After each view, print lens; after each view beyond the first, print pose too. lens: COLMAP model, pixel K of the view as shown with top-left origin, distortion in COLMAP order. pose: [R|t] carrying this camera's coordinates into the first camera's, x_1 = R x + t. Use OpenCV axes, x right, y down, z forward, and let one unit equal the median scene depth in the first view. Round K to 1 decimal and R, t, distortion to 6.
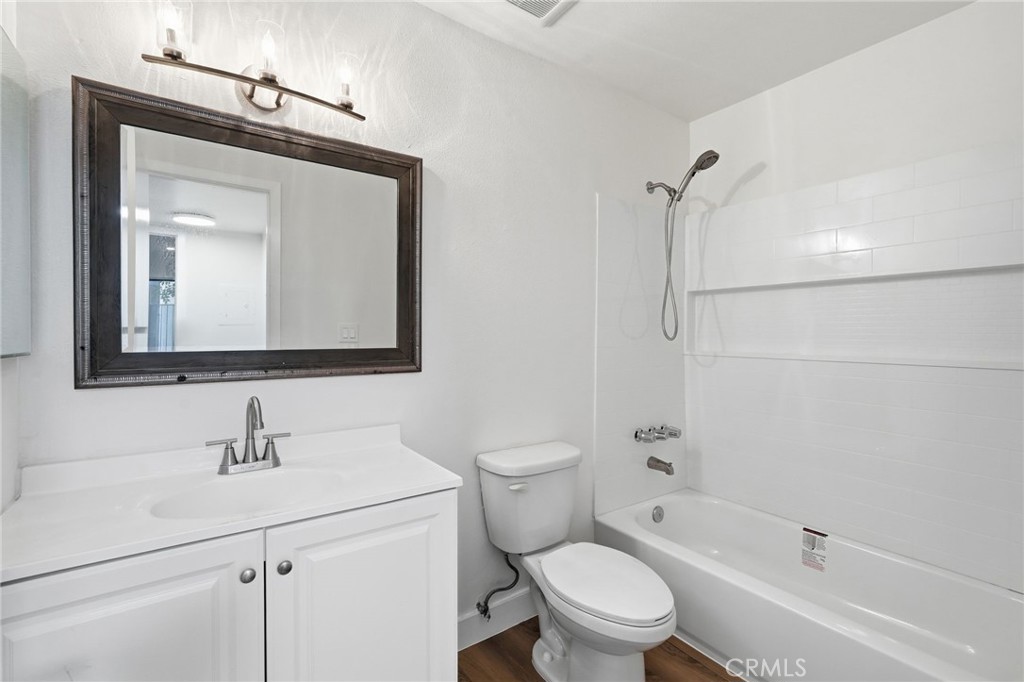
lens RADIAL K [[455.8, 0, 508.2], [0, 455.8, 339.6], [0, 0, 1]] dist [0.000014, 0.000071]
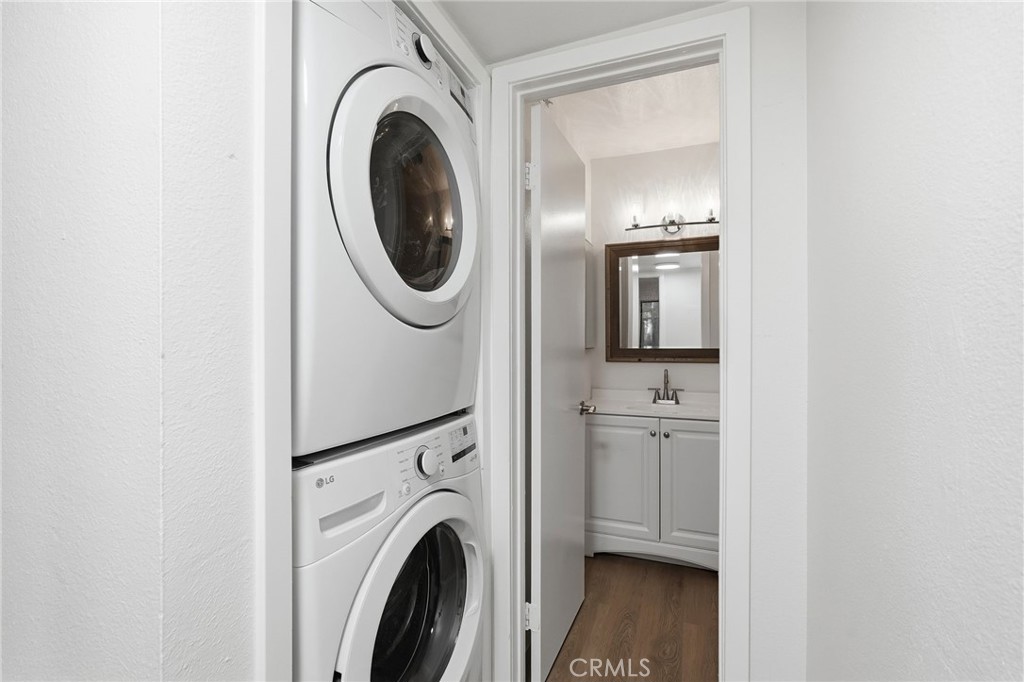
lens RADIAL K [[455.8, 0, 511.2], [0, 455.8, 340.8], [0, 0, 1]] dist [0.000014, 0.000071]
pose [[0.549049, -0.003775, -0.835782, 0.863824], [0.004814, 0.999987, -0.001354, -0.014044], [0.835776, -0.003280, 0.549060, -0.825197]]
